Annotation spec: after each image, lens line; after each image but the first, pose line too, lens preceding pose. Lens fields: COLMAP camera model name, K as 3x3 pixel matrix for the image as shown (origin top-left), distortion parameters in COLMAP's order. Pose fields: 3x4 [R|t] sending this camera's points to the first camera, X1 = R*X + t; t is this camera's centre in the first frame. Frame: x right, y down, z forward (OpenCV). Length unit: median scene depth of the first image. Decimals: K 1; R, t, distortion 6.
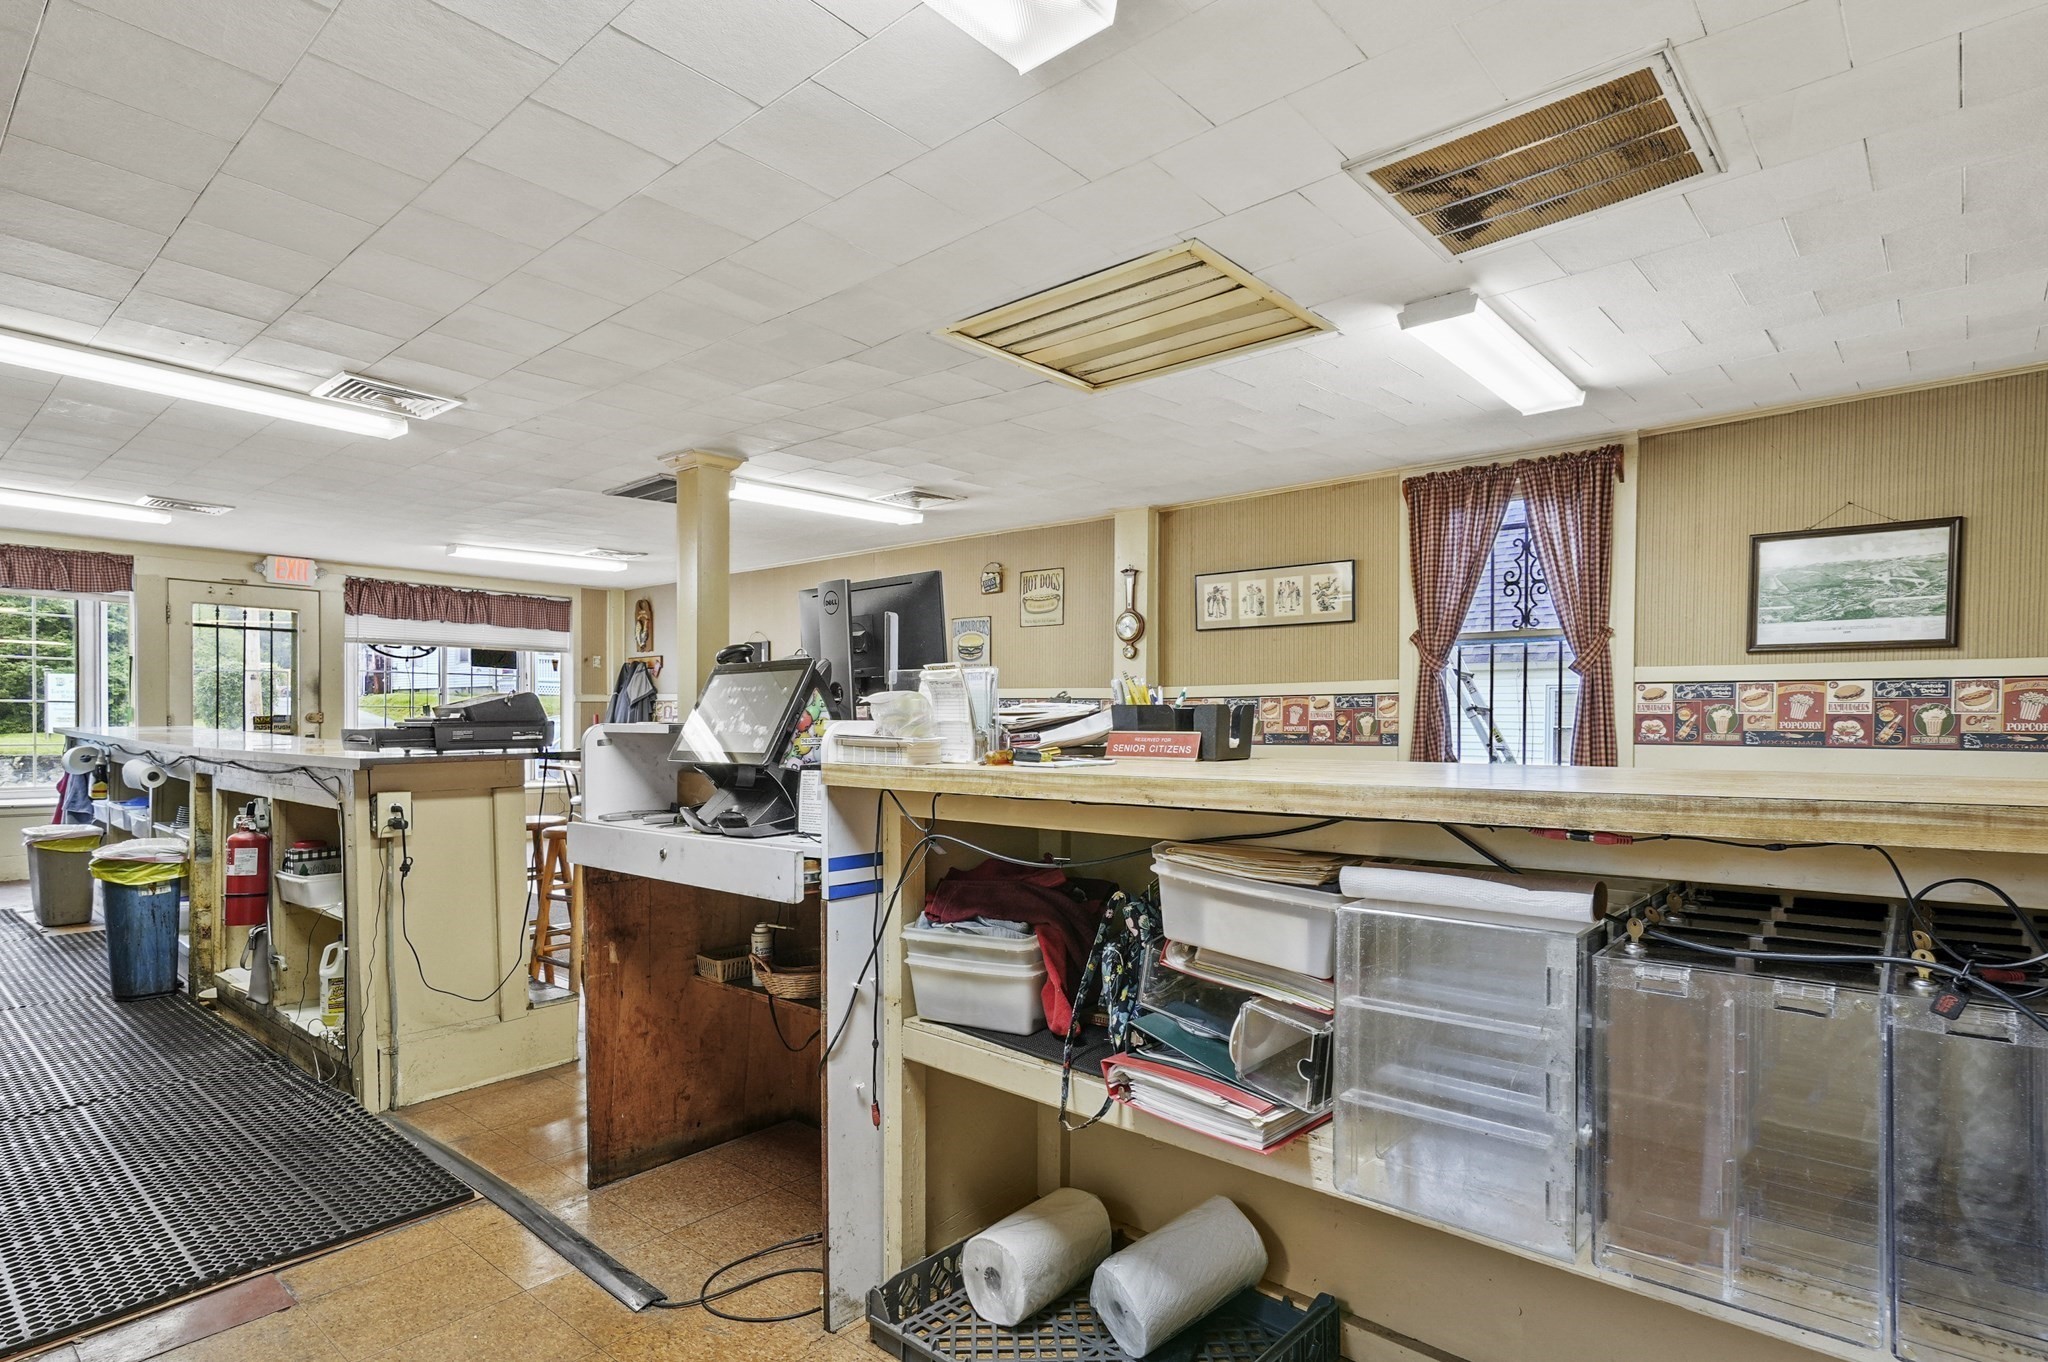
lens RADIAL K [[1056.8, 0, 1022.9], [0, 1056.8, 736.7], [0, 0, 1]] dist [0.001081, 0.012917]
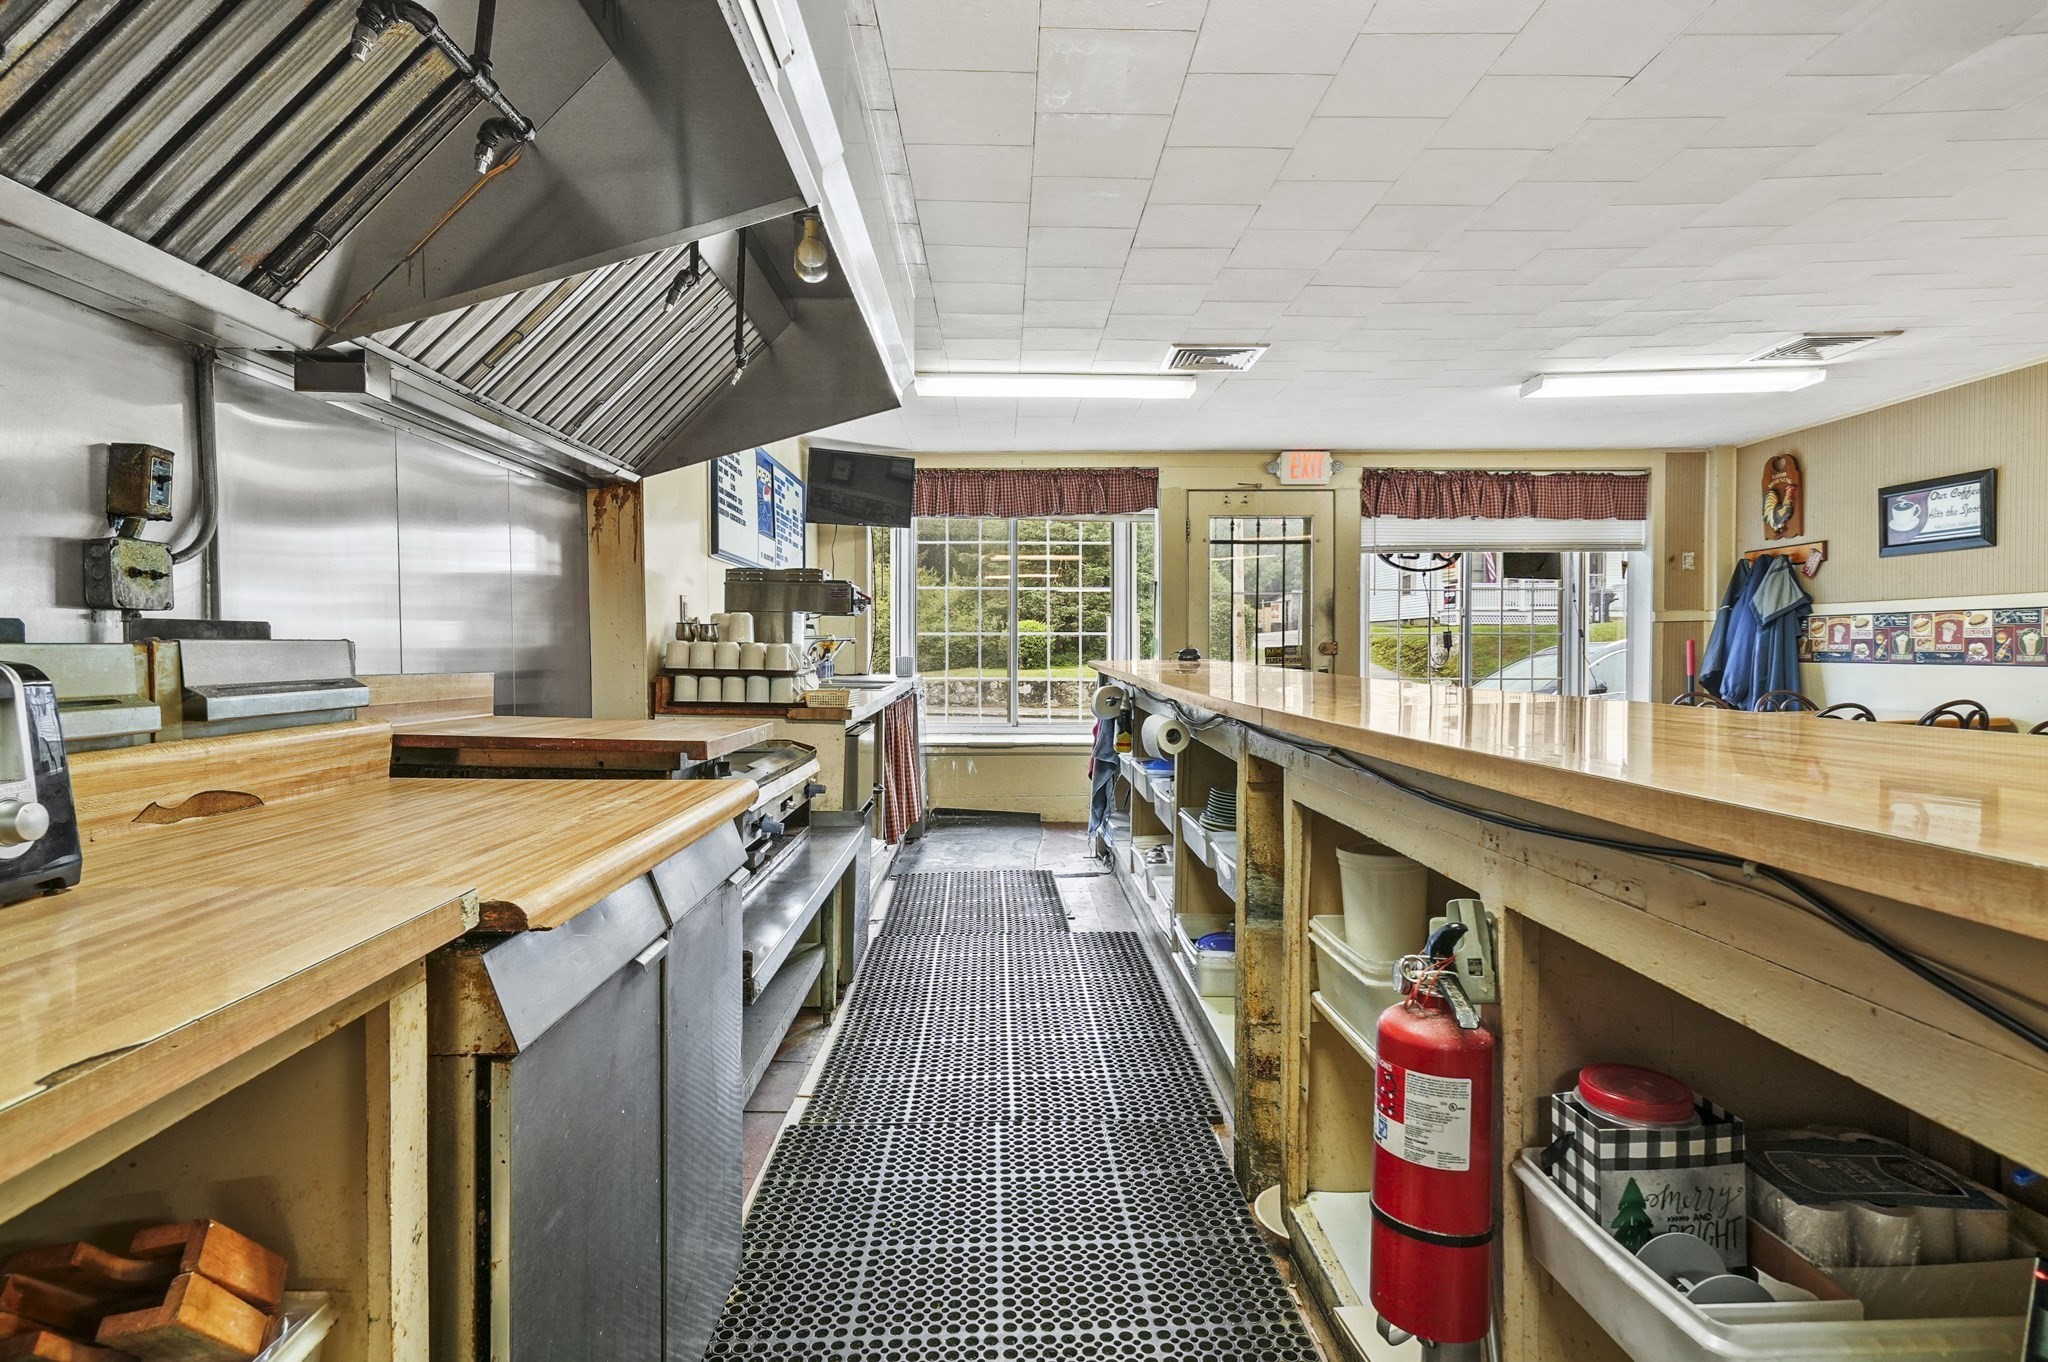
lens RADIAL K [[1021.3, 0, 1025.5], [0, 1021.3, 666.3], [0, 0, 1]] dist [-0.002600, 0.010203]
pose [[0.678624, 0.003720, -0.734476, -0.449059], [-0.004093, 0.999991, 0.001283, -0.007526], [0.734474, 0.002136, 0.678633, 0.538183]]
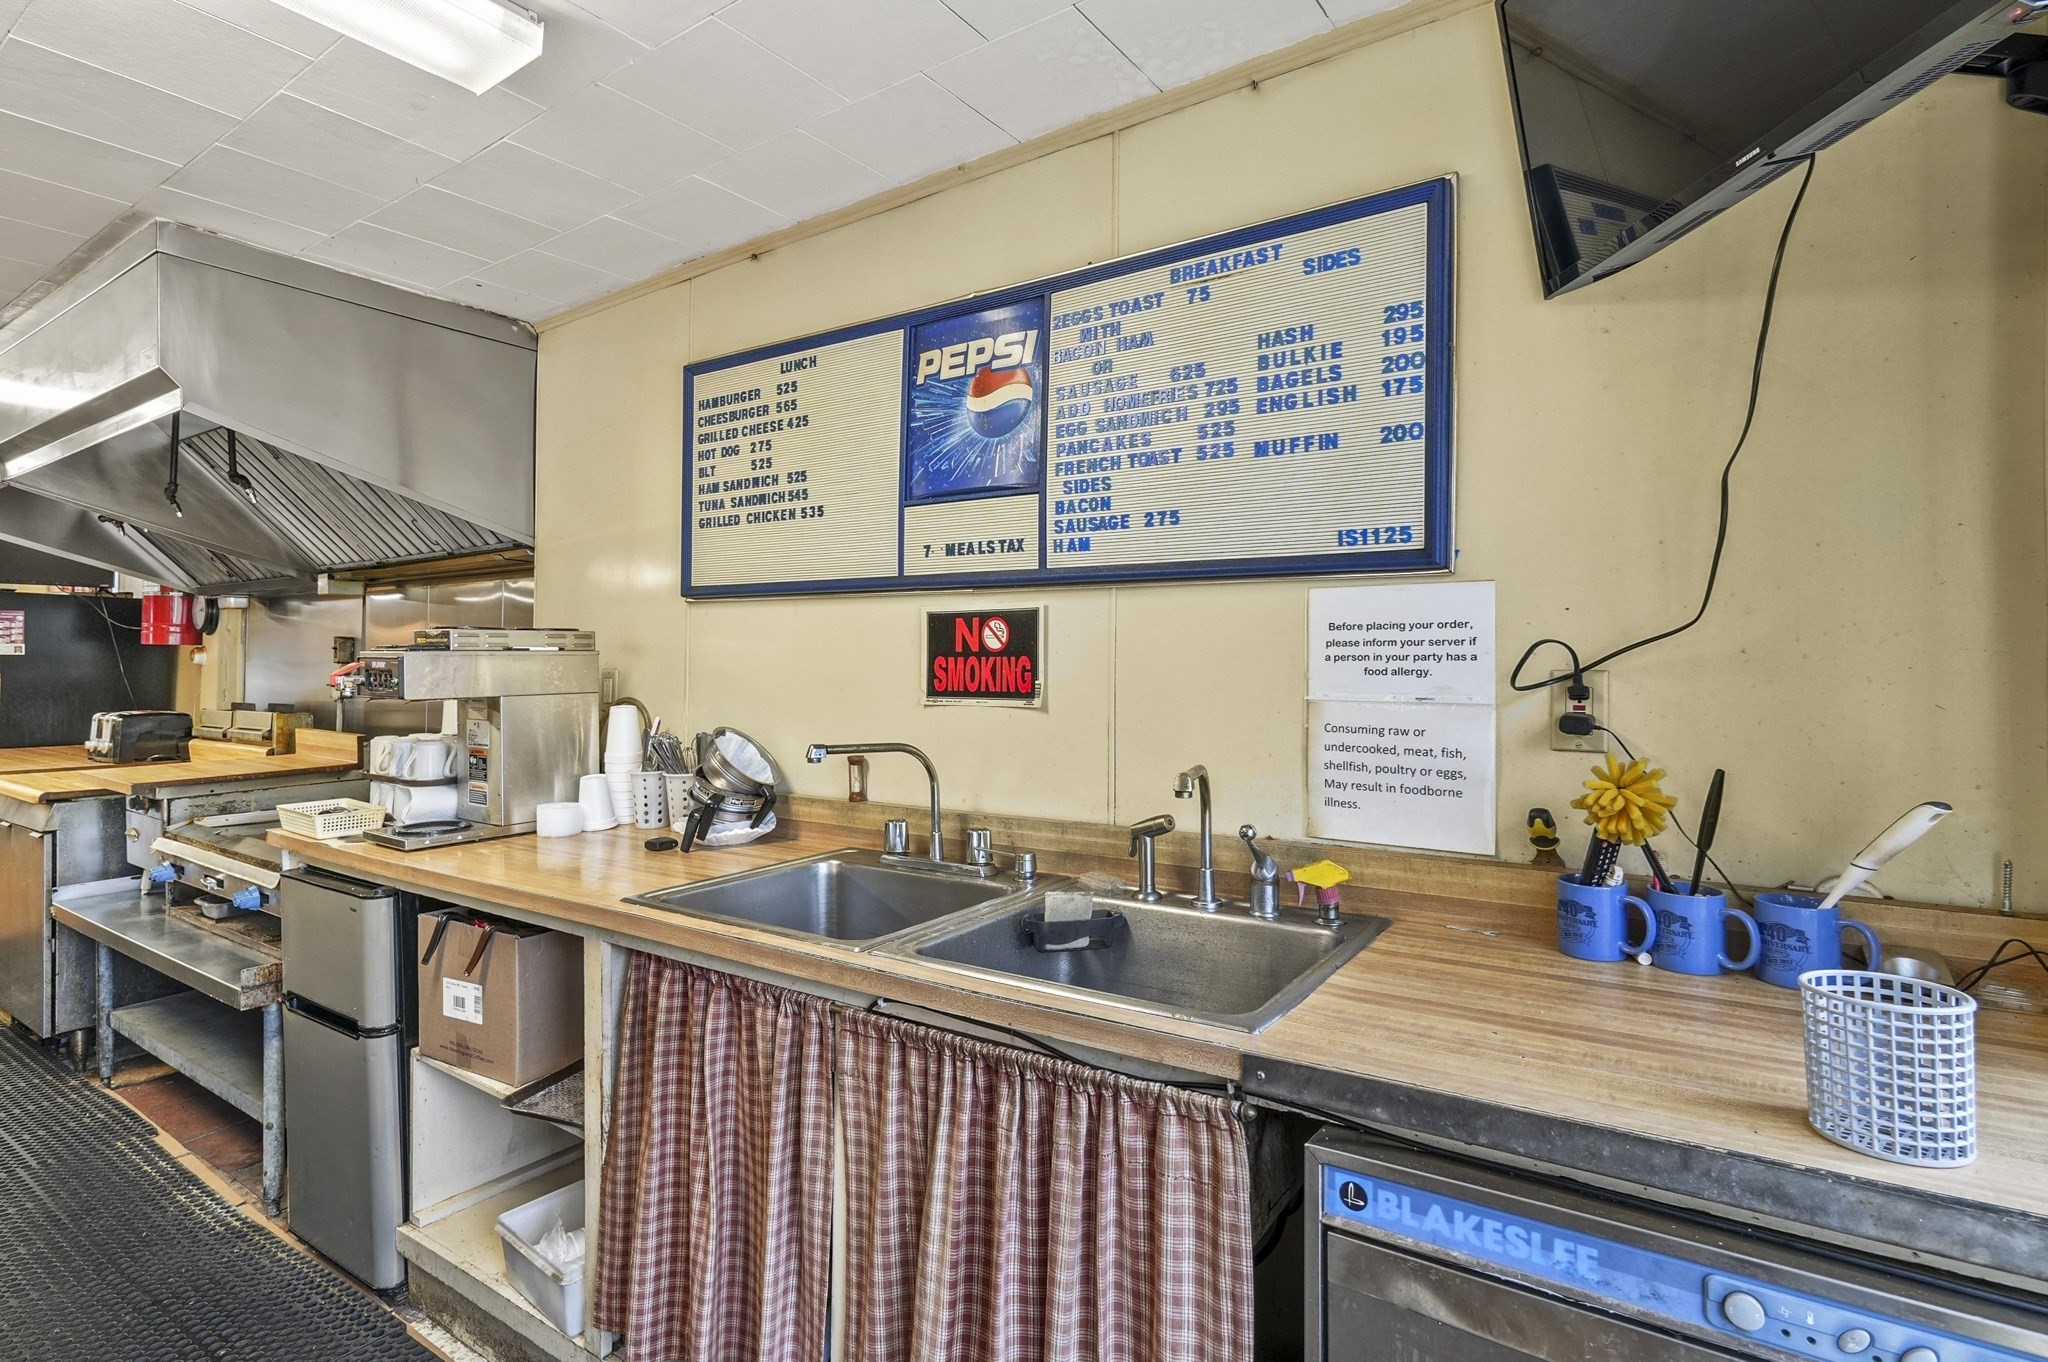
lens RADIAL K [[1027.3, 0, 1015.4], [0, 1027.3, 676.7], [0, 0, 1]] dist [-0.001827, 0.011327]
pose [[-0.993863, -0.011497, -0.110022, -1.354922], [-0.014122, 0.999633, 0.023112, -0.071223], [0.109716, 0.024524, -0.993660, 1.479377]]
